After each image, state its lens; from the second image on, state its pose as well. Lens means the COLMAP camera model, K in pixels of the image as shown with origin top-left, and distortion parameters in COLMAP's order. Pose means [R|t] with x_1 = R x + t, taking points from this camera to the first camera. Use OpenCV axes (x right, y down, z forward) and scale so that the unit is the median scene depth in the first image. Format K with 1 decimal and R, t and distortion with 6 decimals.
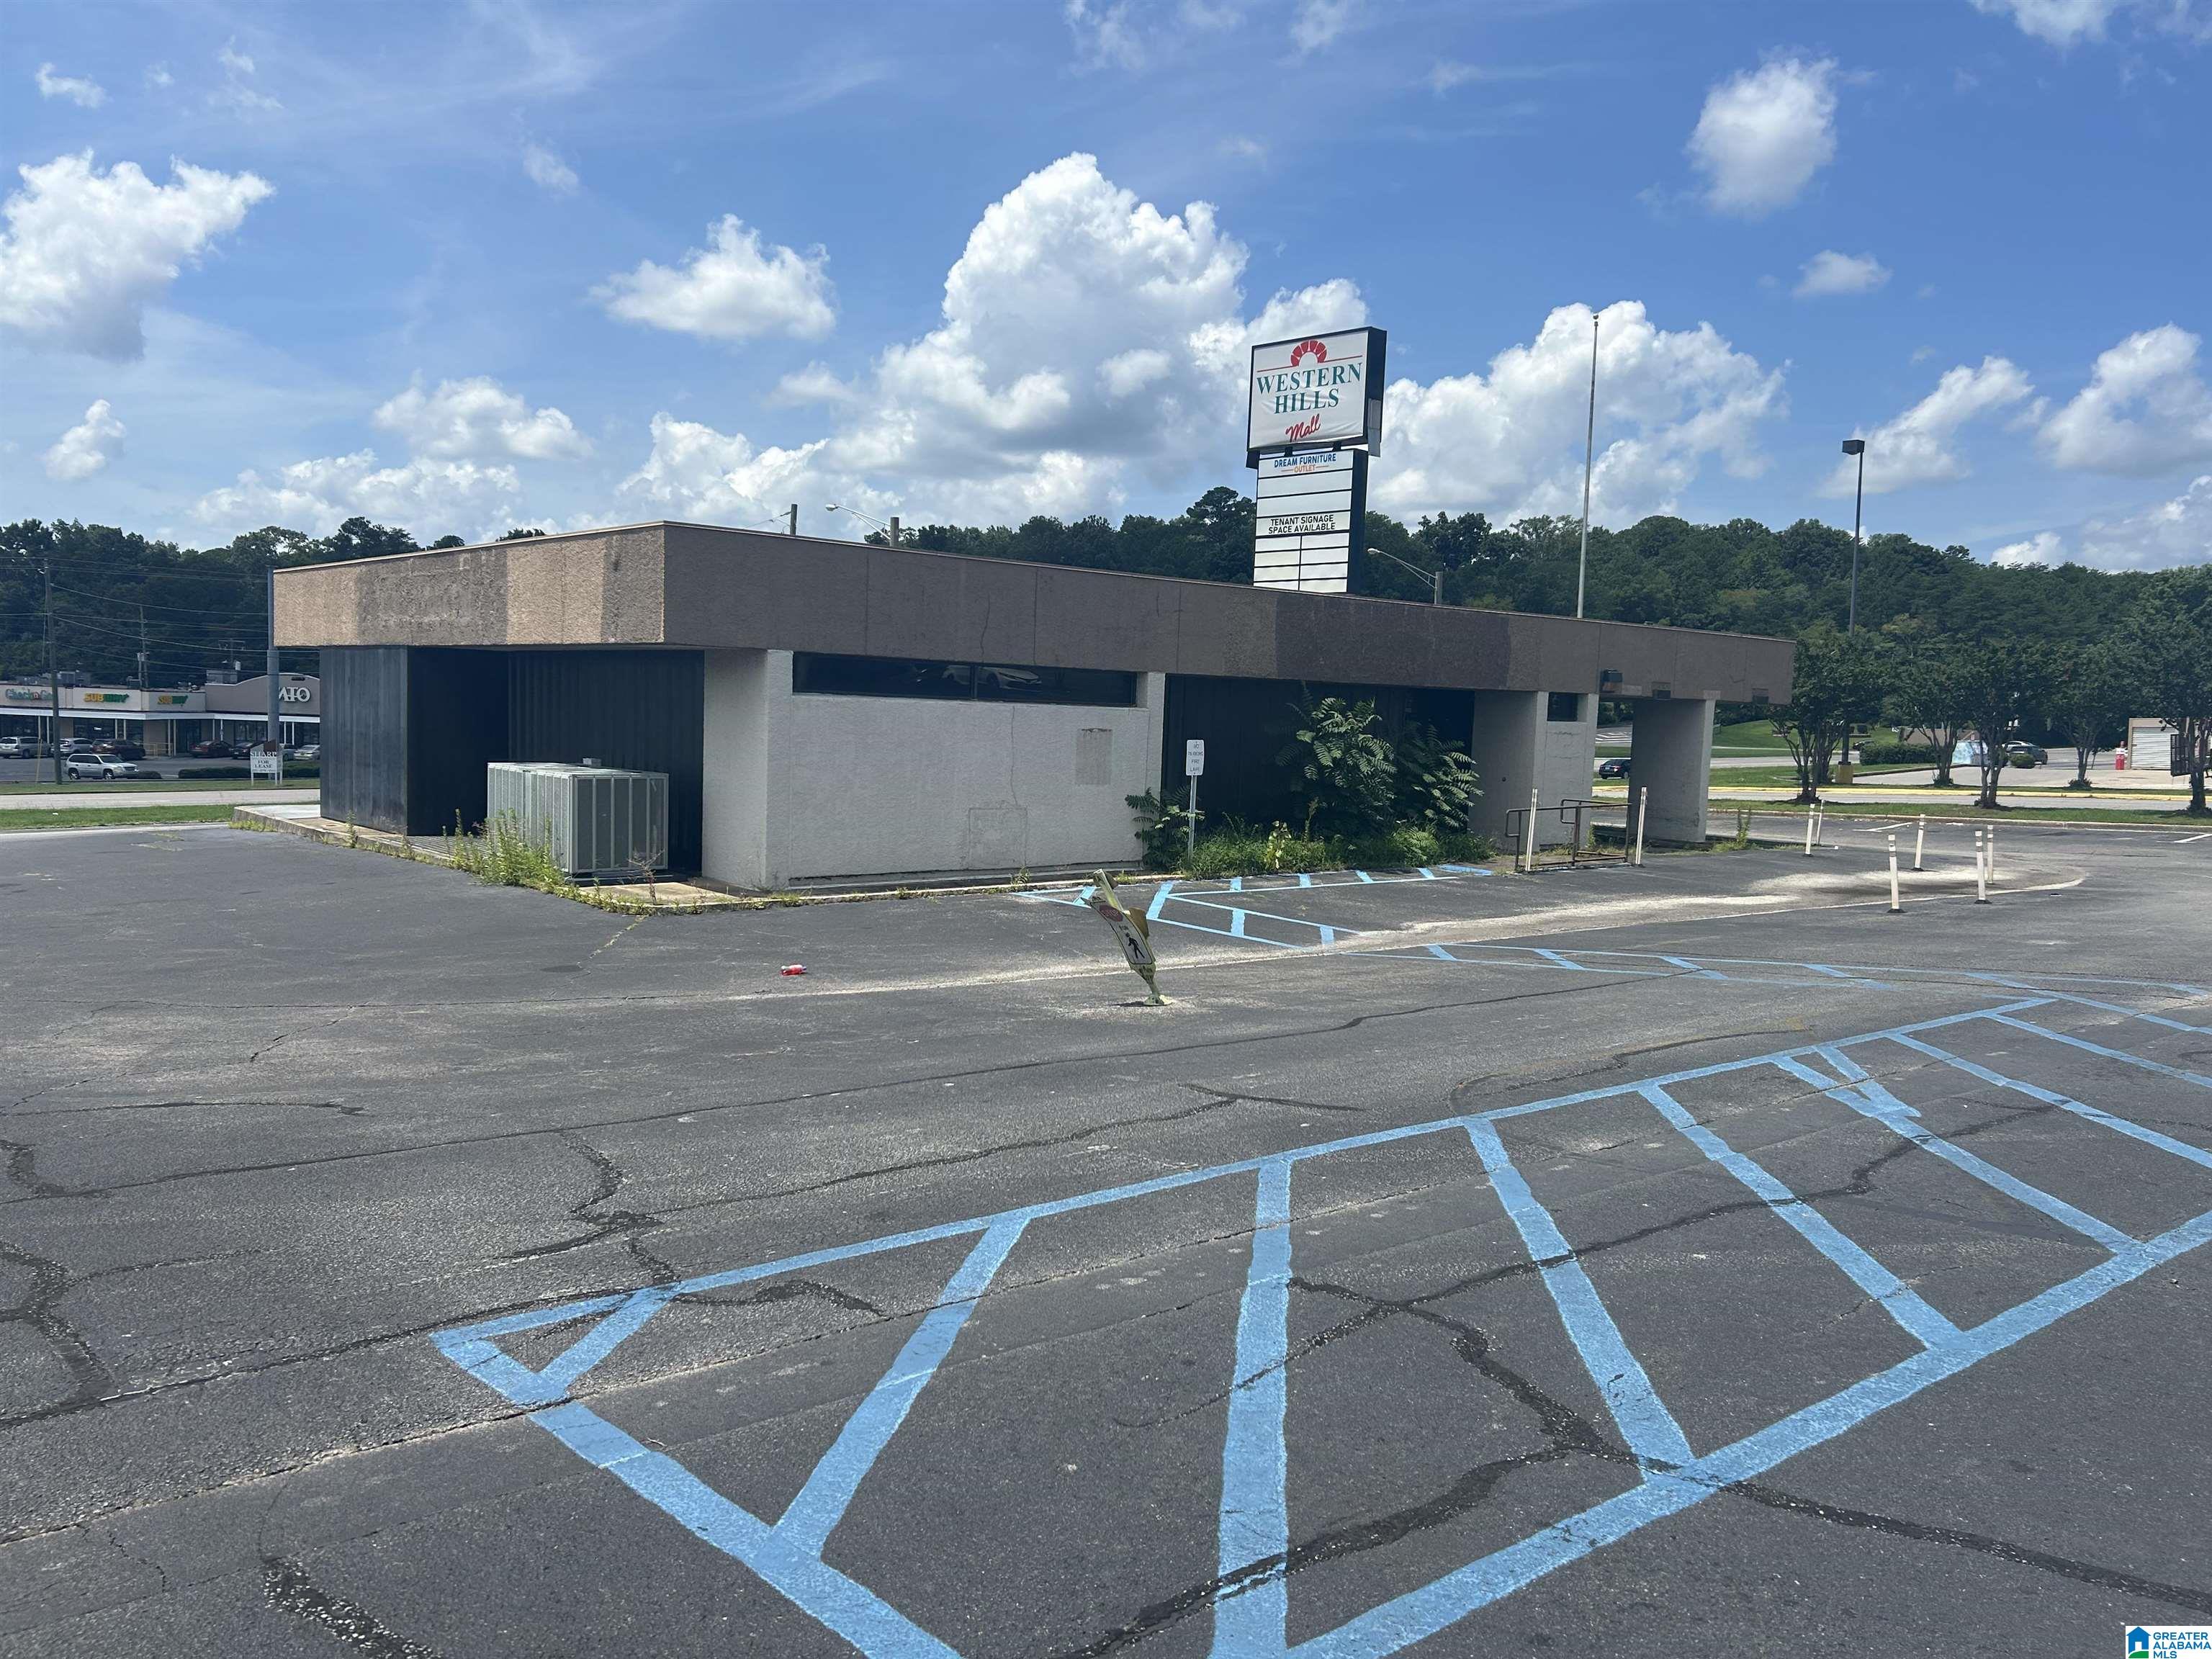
lens RADIAL K [[1658.7, 0, 1106.0], [0, 1658.7, 829.5], [0, 0, 1]] dist [0.057311, -0.050987]
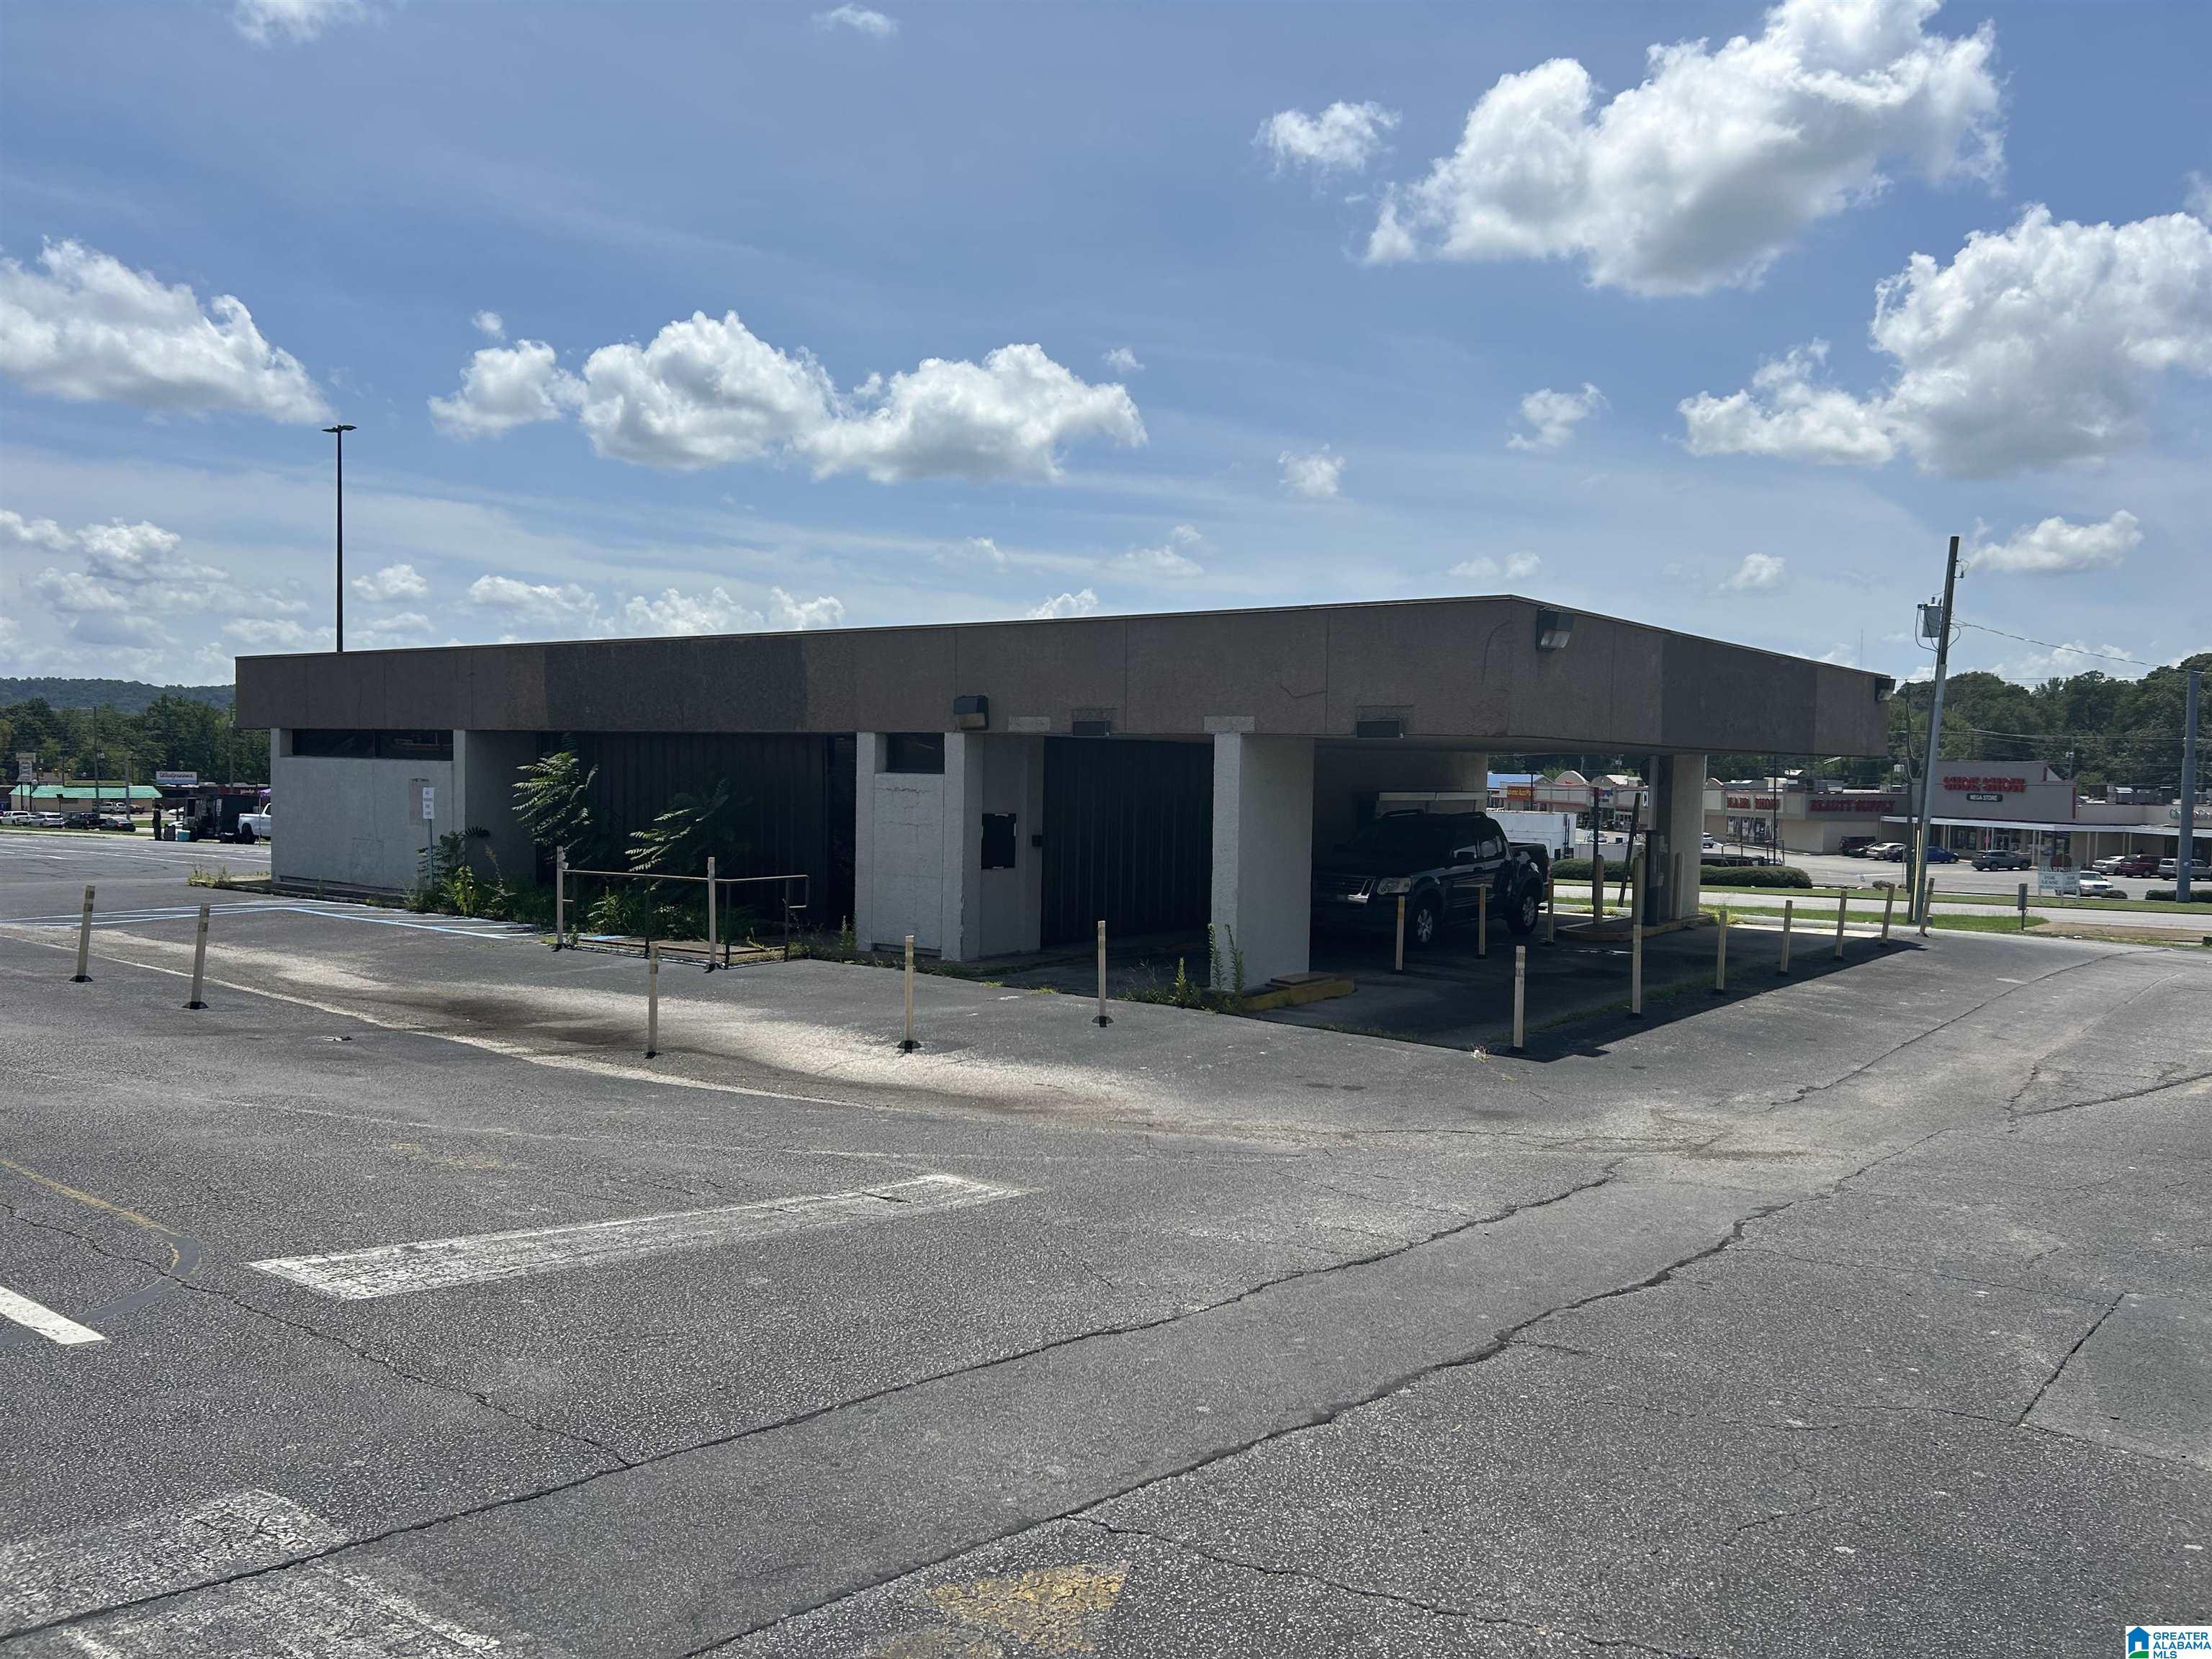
lens RADIAL K [[1658.7, 0, 1106.0], [0, 1658.7, 829.5], [0, 0, 1]] dist [0.057311, -0.050987]
pose [[0.223945, 0.010932, -0.974541, 1.054258], [-0.085732, 0.996282, -0.008524, -0.046139], [0.970824, 0.085458, 0.224049, 1.003391]]
